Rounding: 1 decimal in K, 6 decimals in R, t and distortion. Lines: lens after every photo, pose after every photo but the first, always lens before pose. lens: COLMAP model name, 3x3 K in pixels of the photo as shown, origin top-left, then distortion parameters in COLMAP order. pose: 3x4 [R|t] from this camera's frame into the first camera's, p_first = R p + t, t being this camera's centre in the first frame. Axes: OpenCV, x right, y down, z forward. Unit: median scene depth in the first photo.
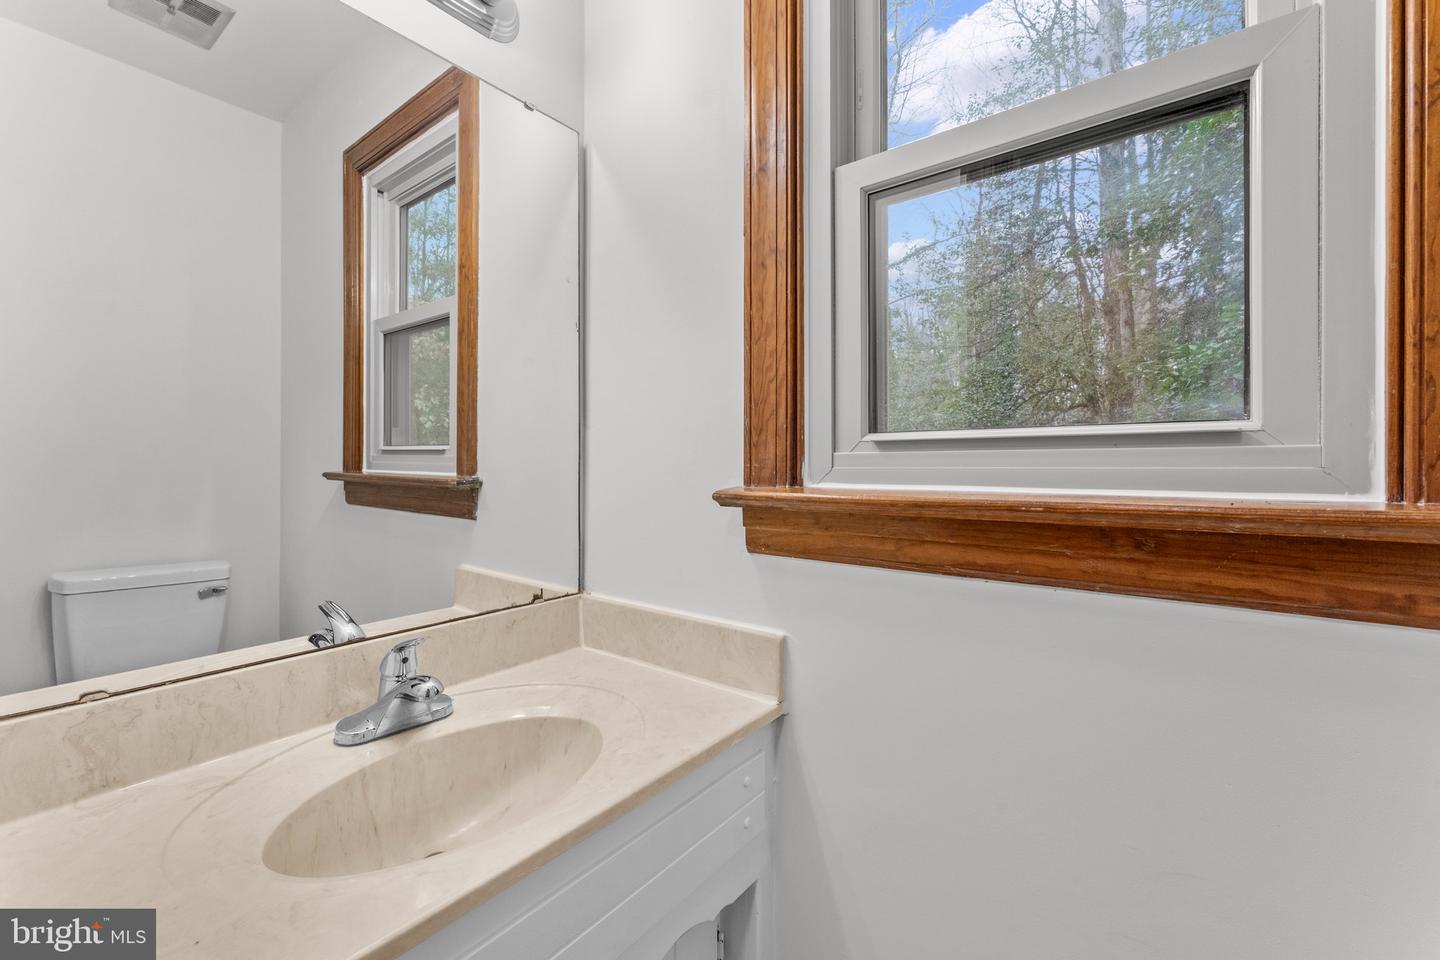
lens RADIAL K [[595.5, 0, 711.0], [0, 595.5, 465.2], [0, 0, 1]] dist [-0.001808, -0.000334]
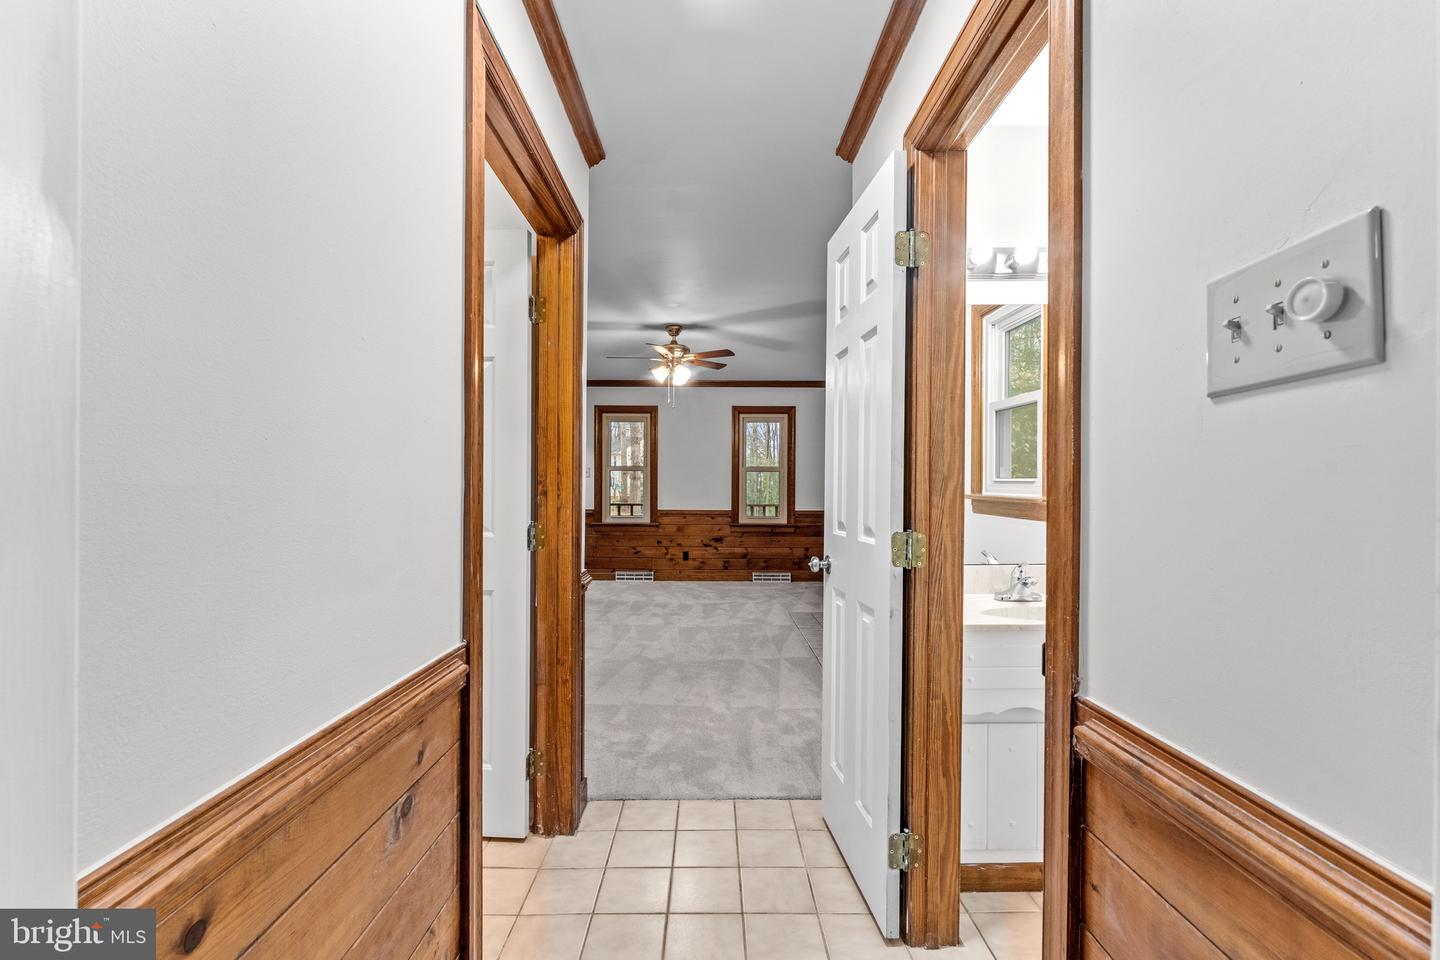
lens RADIAL K [[601.5, 0, 720.0], [0, 601.5, 480.0], [0, 0, 1]] dist [-0.000067, -0.000035]
pose [[0.630708, -0.004921, -0.776004, 0.268458], [-0.008094, 0.999884, -0.012920, -0.000283], [0.775978, 0.014430, 0.630595, -0.657010]]
